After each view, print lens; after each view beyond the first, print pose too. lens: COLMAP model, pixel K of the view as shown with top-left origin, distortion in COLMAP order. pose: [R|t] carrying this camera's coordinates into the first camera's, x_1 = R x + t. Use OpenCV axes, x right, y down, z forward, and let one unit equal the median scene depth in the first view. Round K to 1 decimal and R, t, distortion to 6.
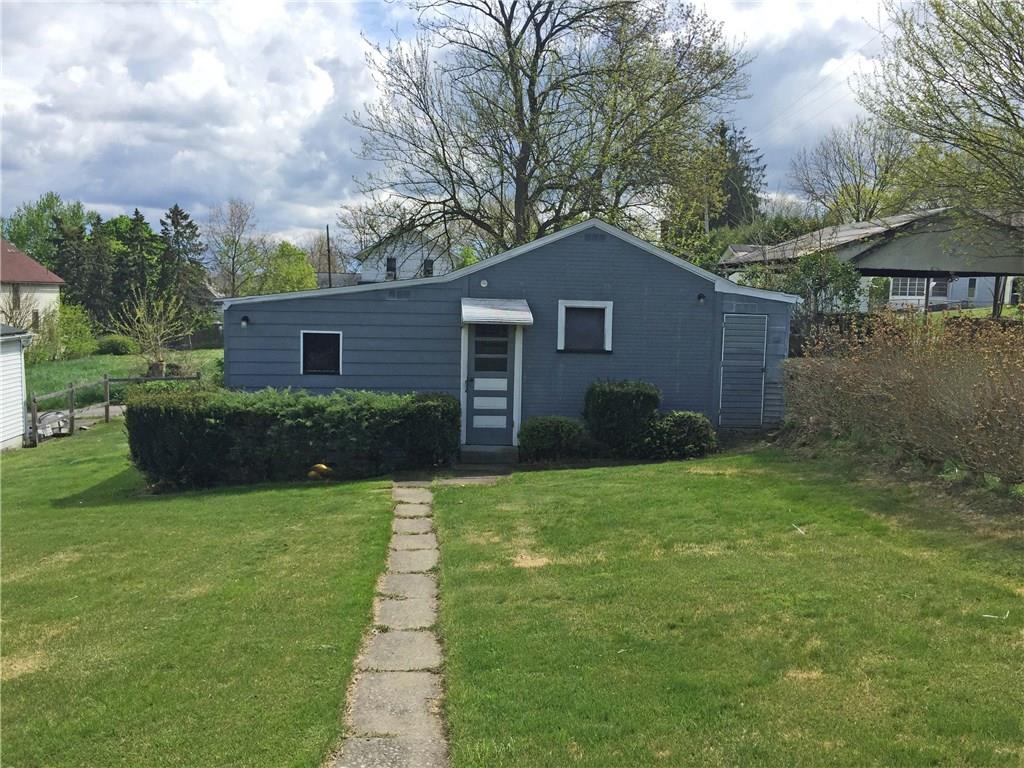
lens RADIAL K [[871.3, 0, 512.0], [0, 871.3, 384.0], [0, 0, 1]] dist [0.085530, -0.154227]
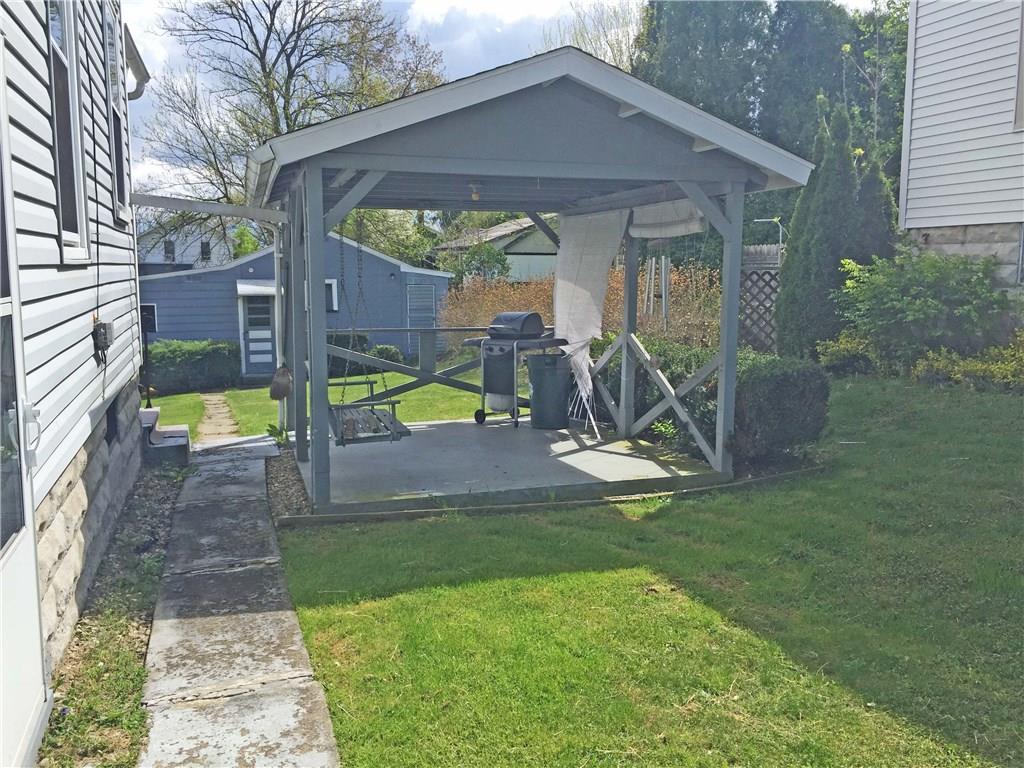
lens RADIAL K [[871.3, 0, 512.0], [0, 871.3, 384.0], [0, 0, 1]] dist [0.085530, -0.154227]
pose [[0.970820, -0.057943, 0.232703, 0.038776], [0.050749, 0.998034, 0.036788, 0.048589], [-0.234377, -0.023905, 0.971852, -0.570534]]
